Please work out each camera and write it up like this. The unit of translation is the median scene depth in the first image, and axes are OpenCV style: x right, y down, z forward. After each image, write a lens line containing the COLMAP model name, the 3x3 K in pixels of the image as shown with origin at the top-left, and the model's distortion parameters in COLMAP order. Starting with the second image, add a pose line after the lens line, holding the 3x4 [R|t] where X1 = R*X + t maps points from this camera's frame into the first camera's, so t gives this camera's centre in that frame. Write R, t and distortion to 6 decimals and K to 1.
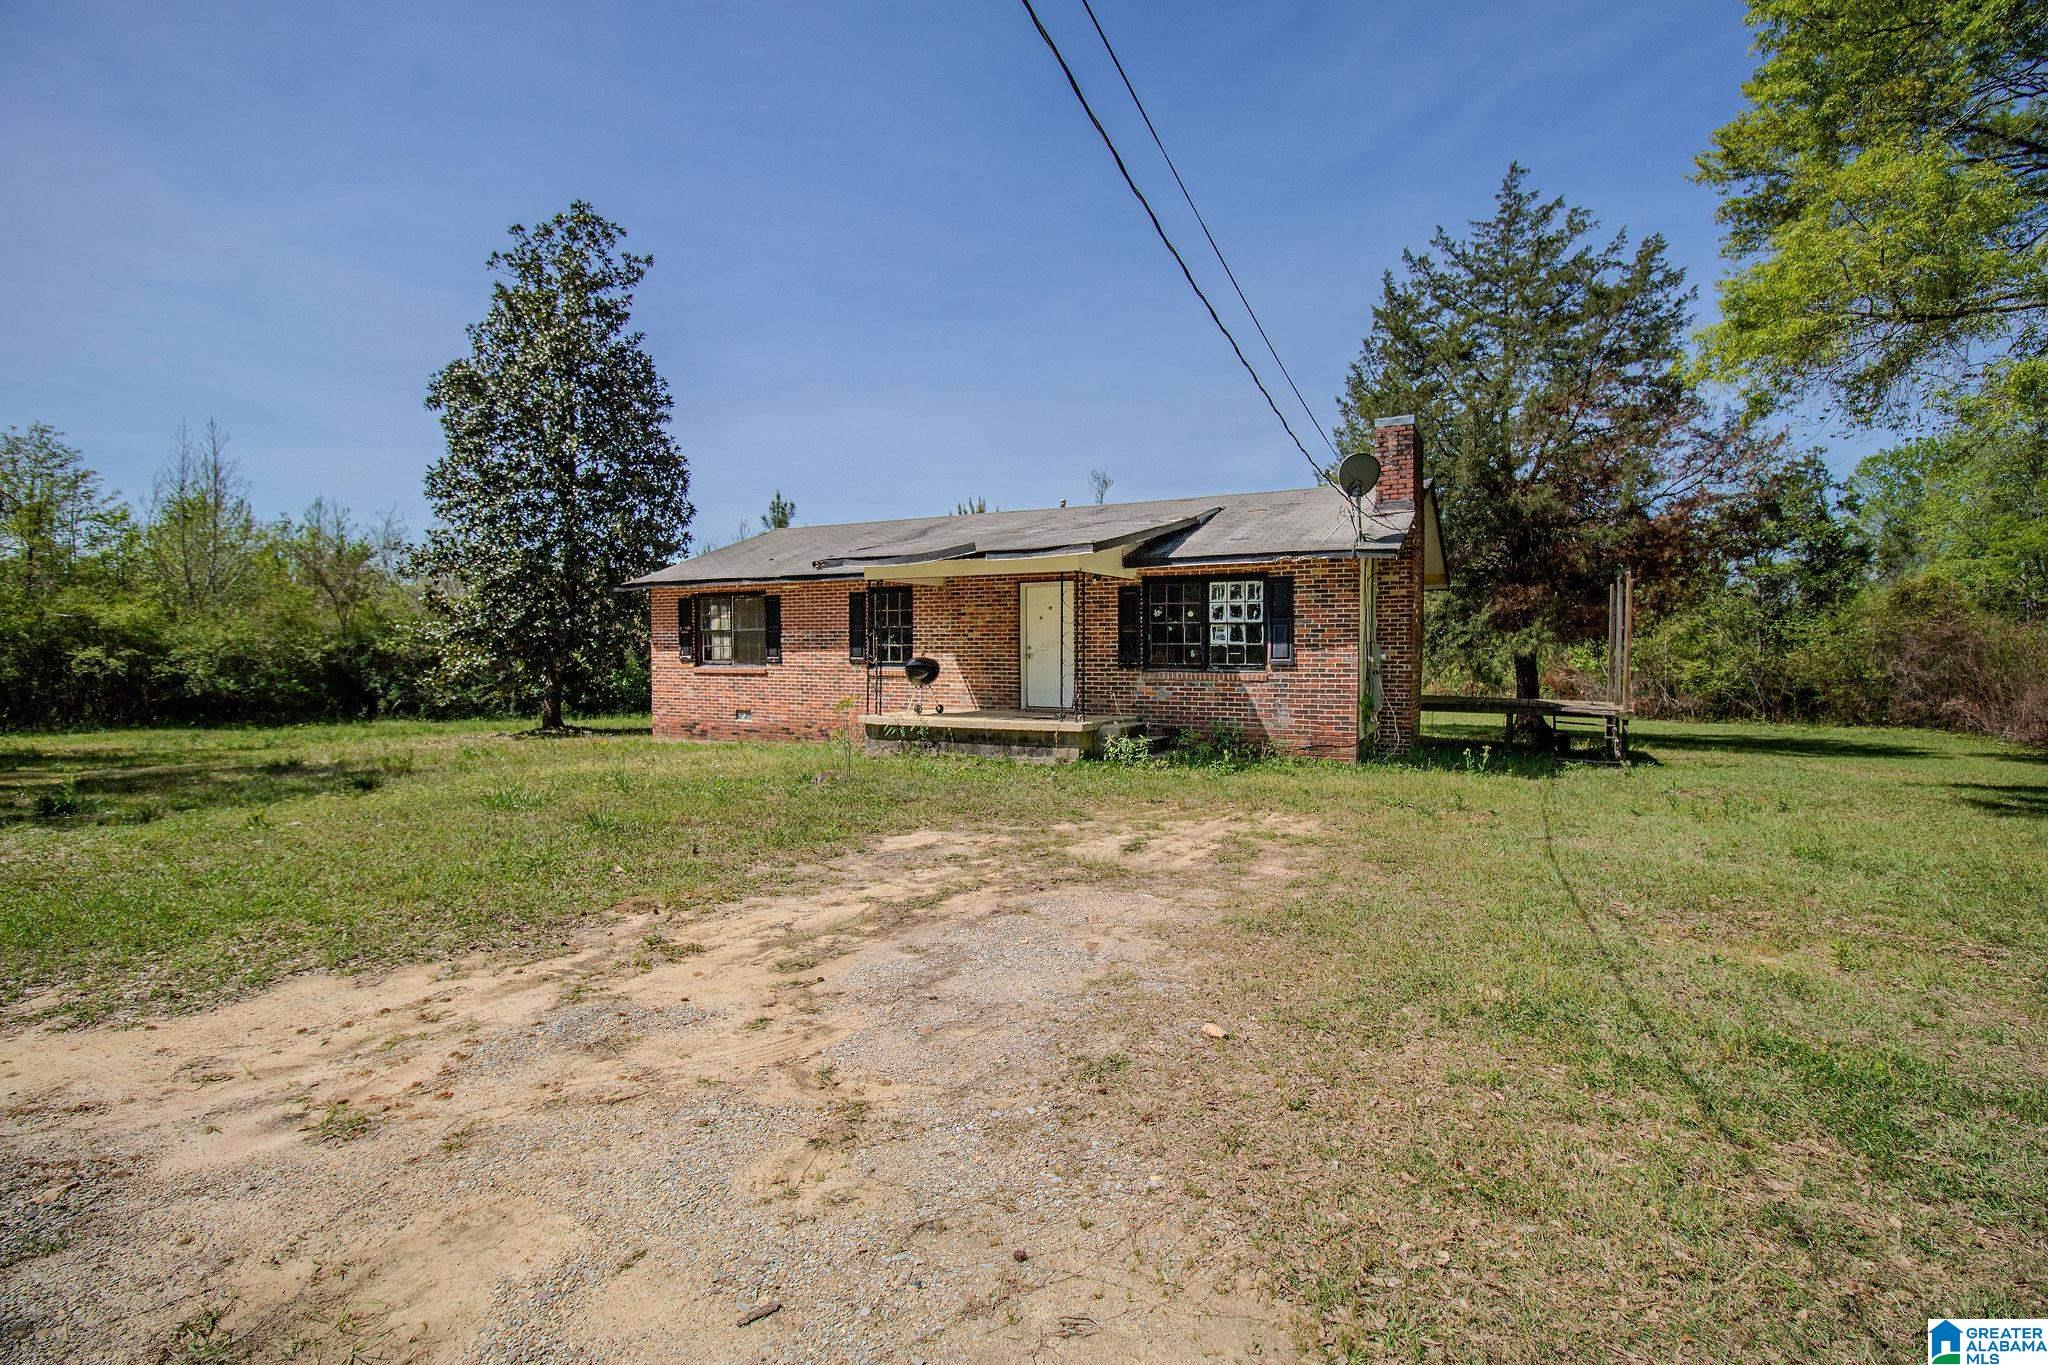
lens RADIAL K [[943.2, 0, 1024.0], [0, 943.2, 682.5], [0, 0, 1]] dist [0.000698, -0.013515]
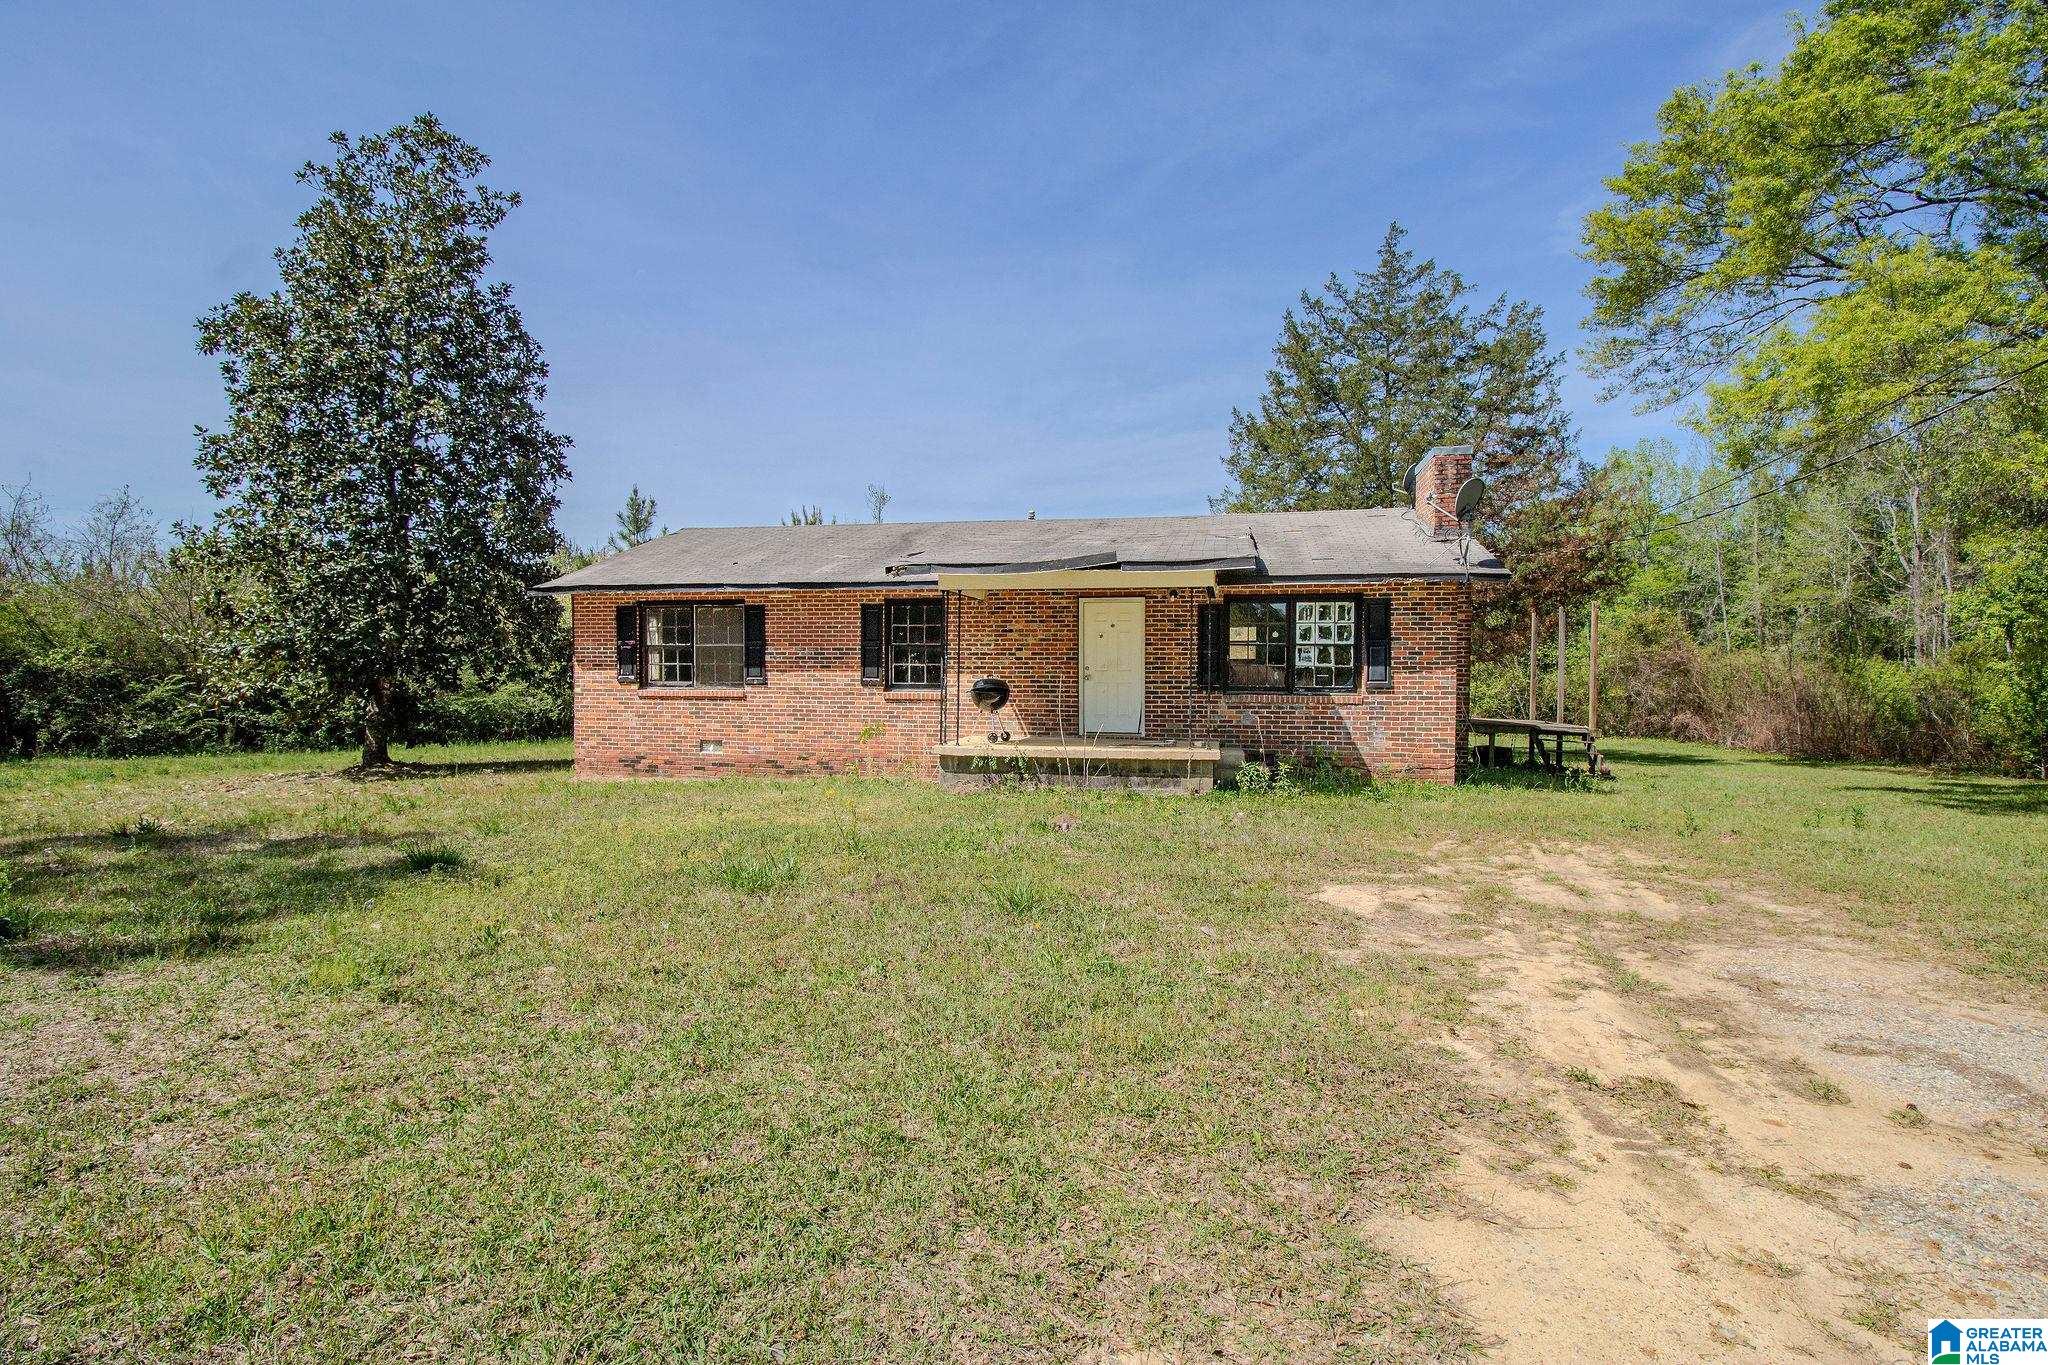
lens RADIAL K [[944.1, 0, 1017.4], [0, 944.1, 687.9], [0, 0, 1]] dist [0.002193, -0.013506]
pose [[0.960384, -0.000808, 0.278679, -0.314861], [0.004814, 0.999895, -0.013688, -0.005516], [-0.278638, 0.014488, 0.960287, 0.131667]]
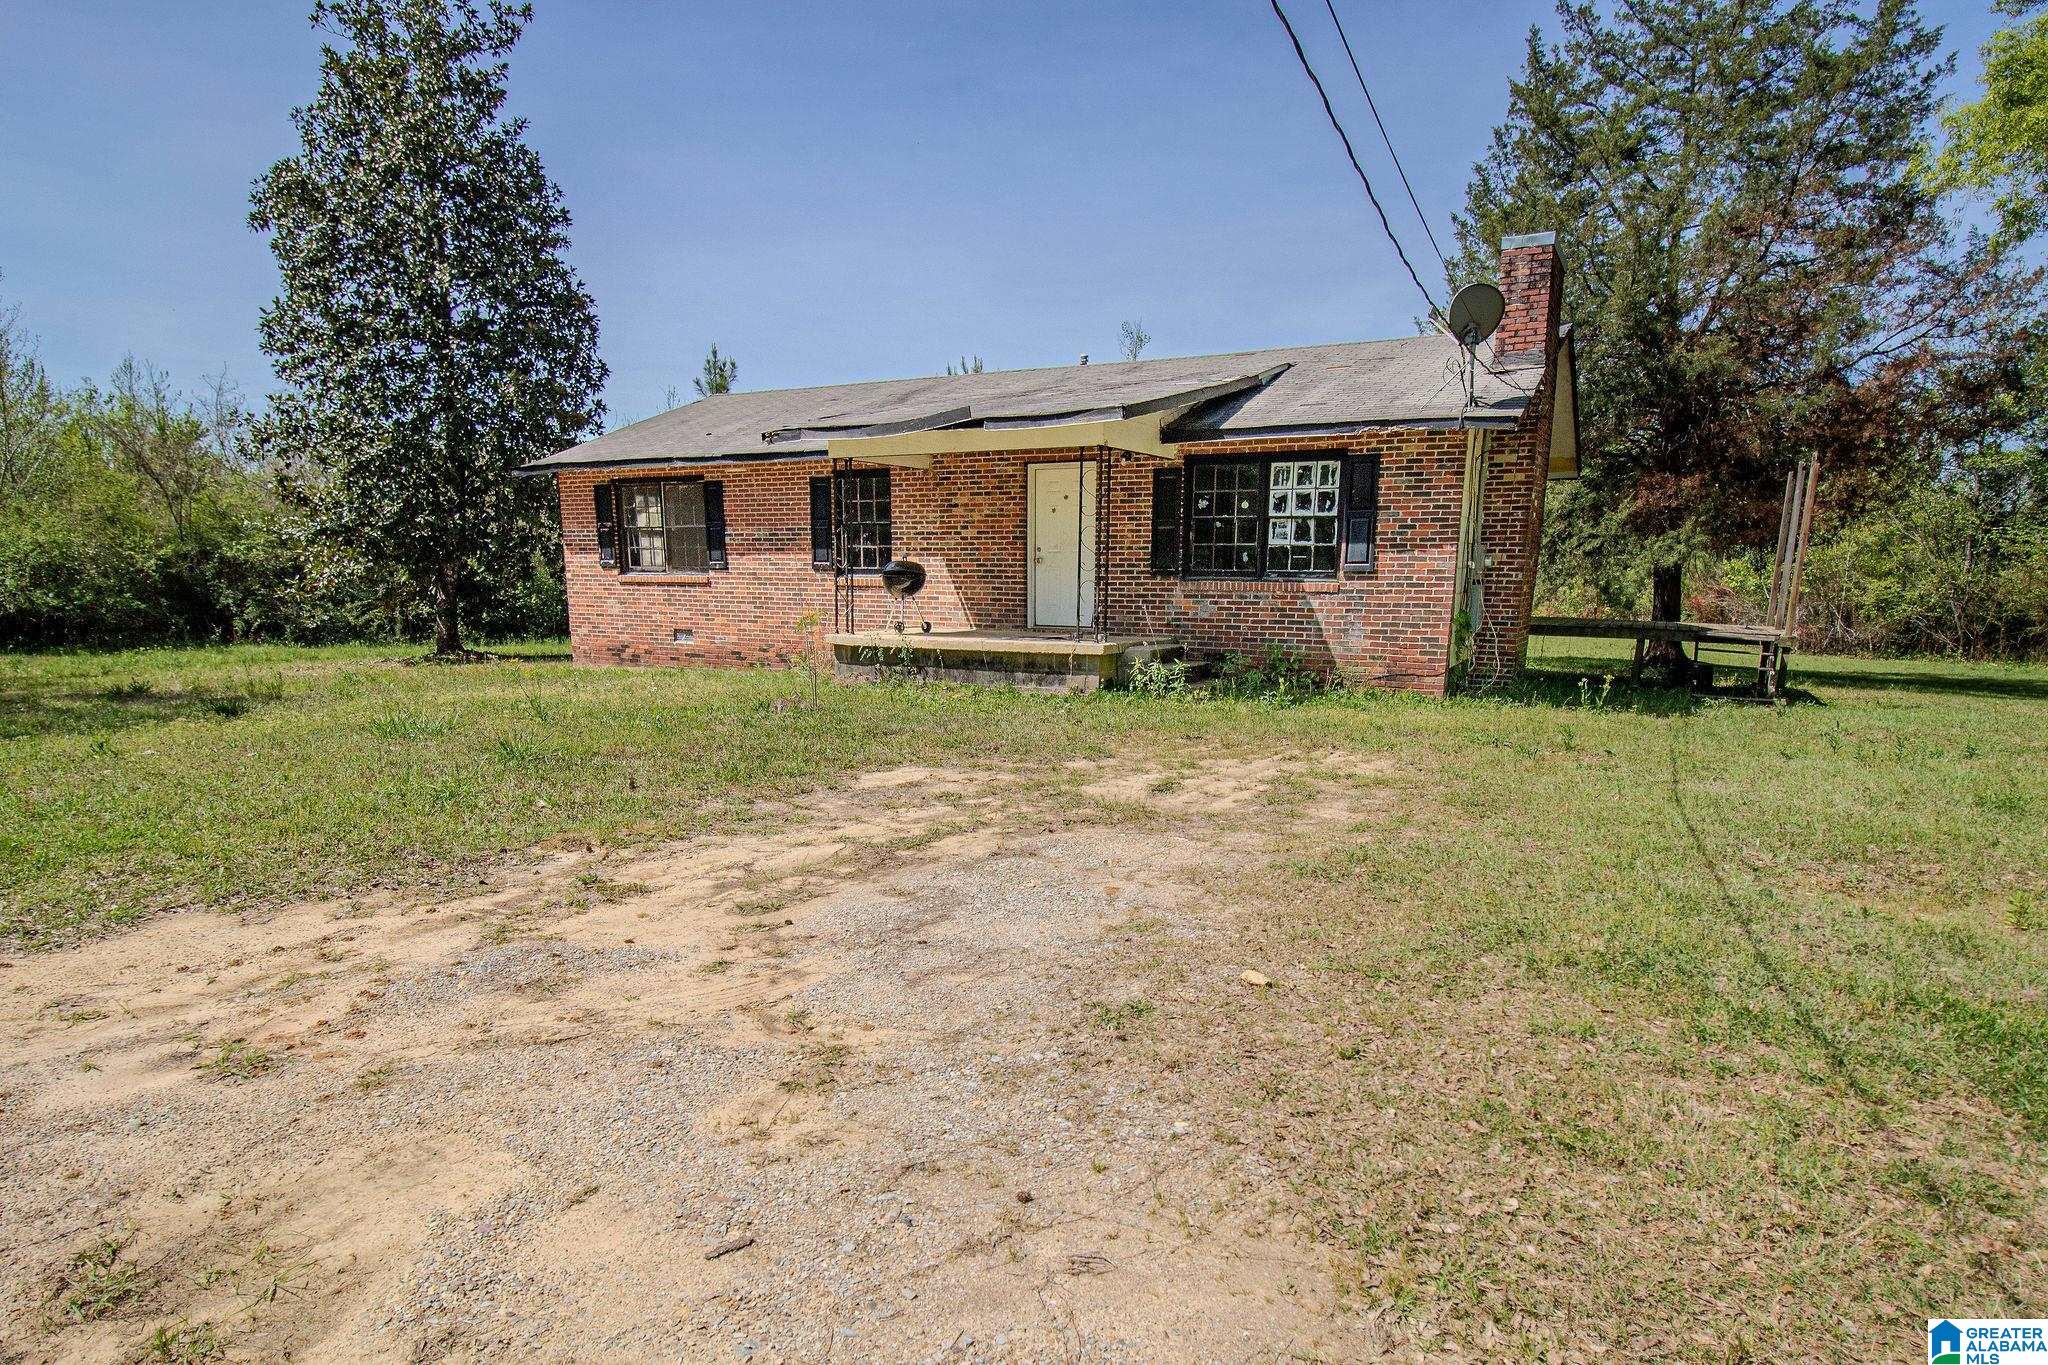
lens RADIAL K [[1157.4, 0, 1012.4], [0, 1157.4, 833.1], [0, 0, 1]] dist [0.001373, -0.014629]
pose [[0.999861, 0.008437, -0.014376, -0.000390], [-0.005523, 0.981407, 0.191859, 0.010405], [0.015727, -0.191753, 0.981317, 0.001216]]
